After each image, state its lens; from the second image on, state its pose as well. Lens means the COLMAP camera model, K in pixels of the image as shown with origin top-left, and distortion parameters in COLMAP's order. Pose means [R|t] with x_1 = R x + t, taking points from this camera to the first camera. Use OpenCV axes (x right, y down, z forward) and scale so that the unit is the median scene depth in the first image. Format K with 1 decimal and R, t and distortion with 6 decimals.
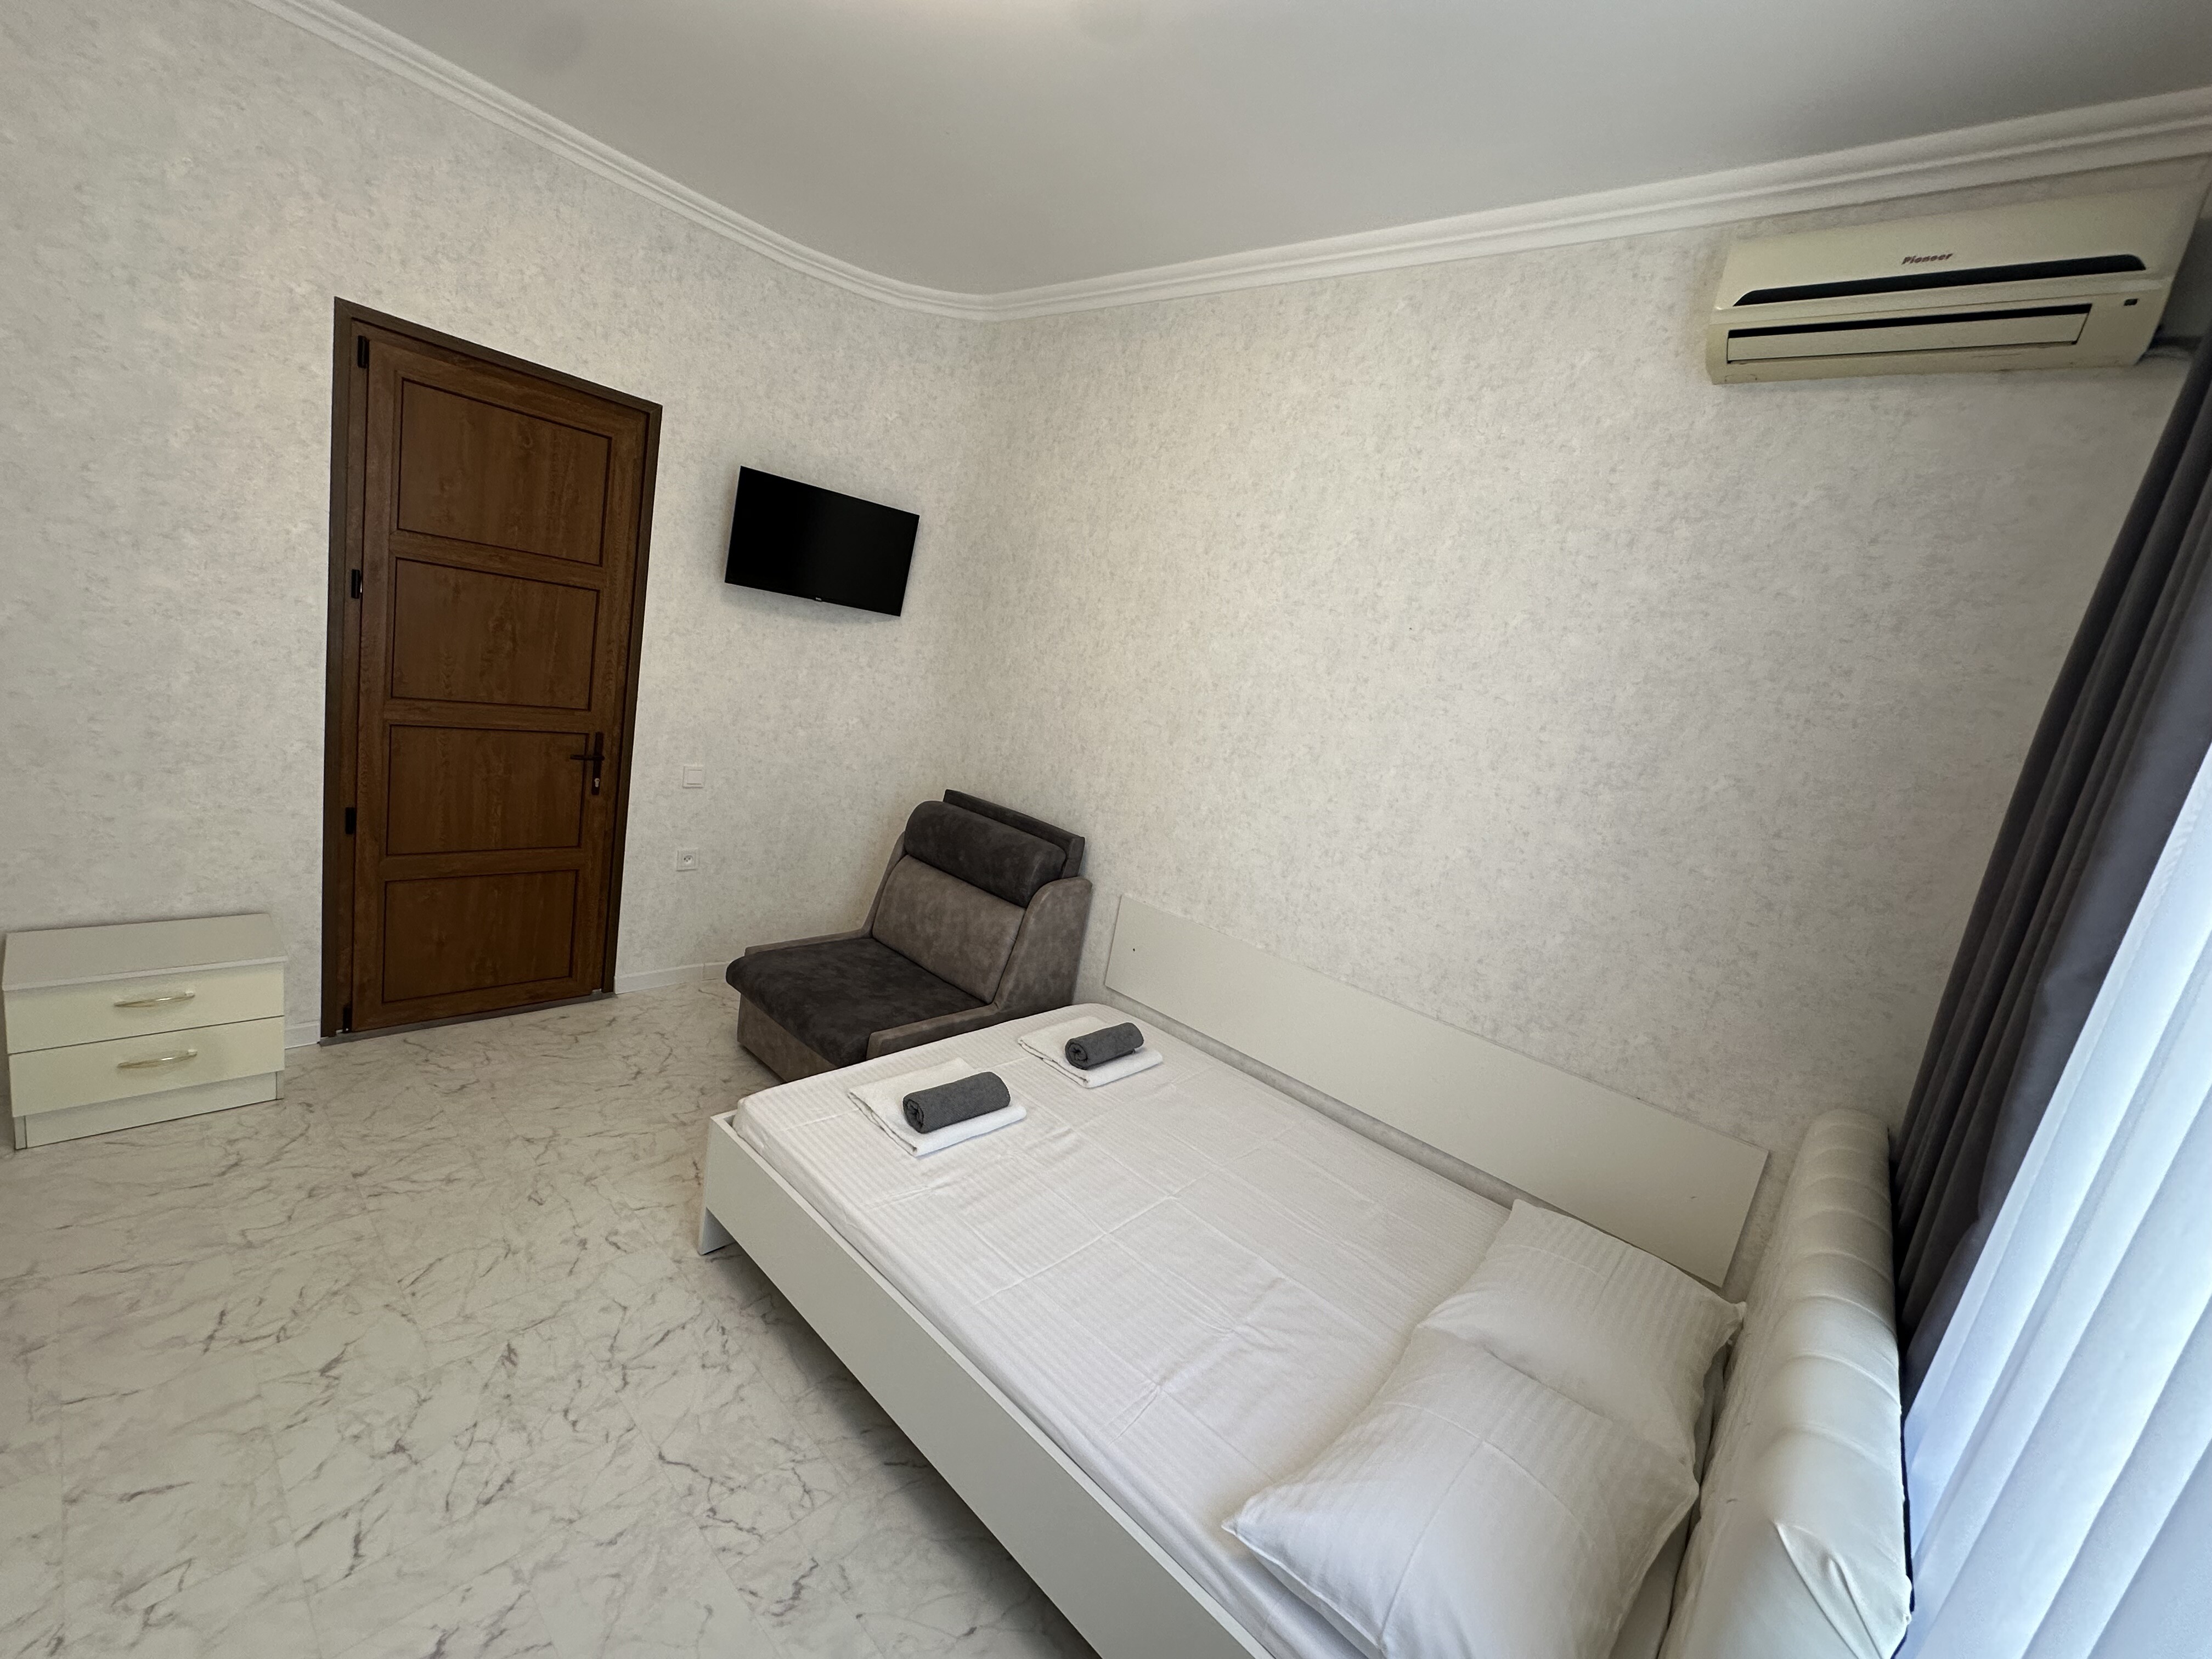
lens RADIAL K [[878.9, 0, 1106.0], [0, 878.9, 829.5], [0, 0, 1]] dist [-0.007686, 0.001111]
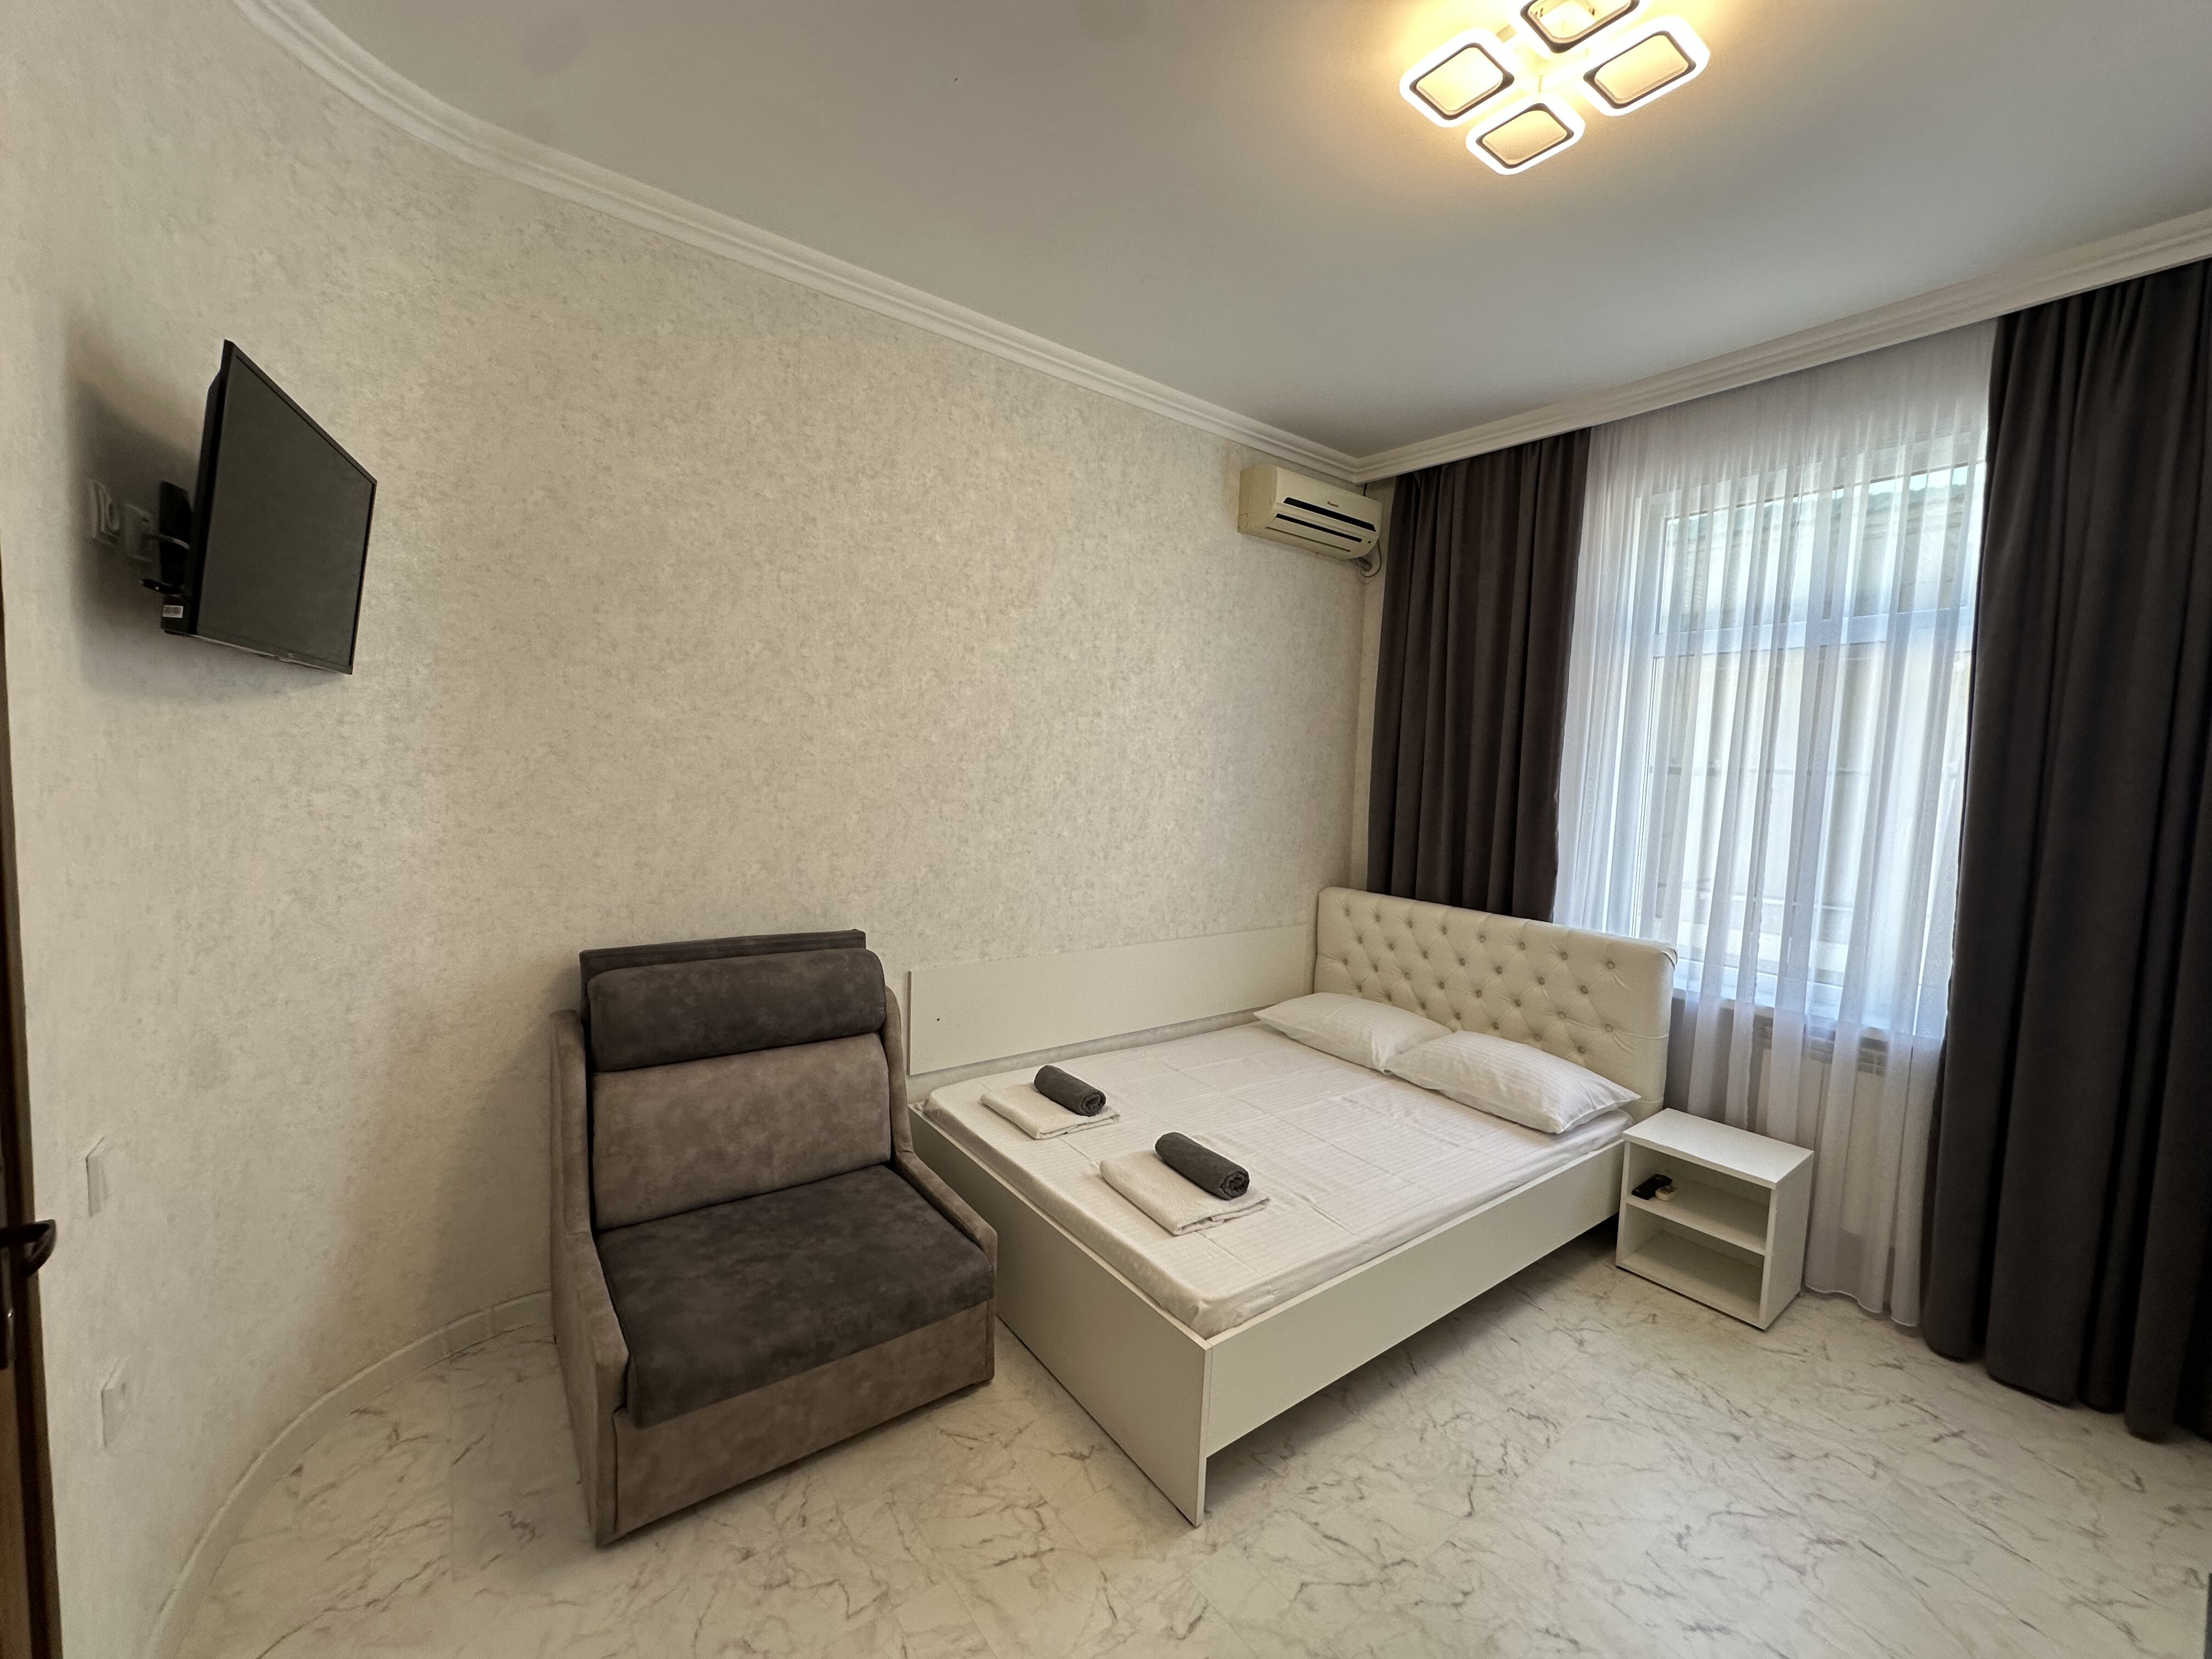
lens RADIAL K [[878.9, 0, 1106.0], [0, 878.9, 829.5], [0, 0, 1]] dist [-0.007686, 0.001111]
pose [[0.216324, -0.239575, 0.946471, -1.085887], [0.186492, 0.961715, 0.200809, -0.300911], [-0.958345, 0.133069, 0.252721, 0.797227]]
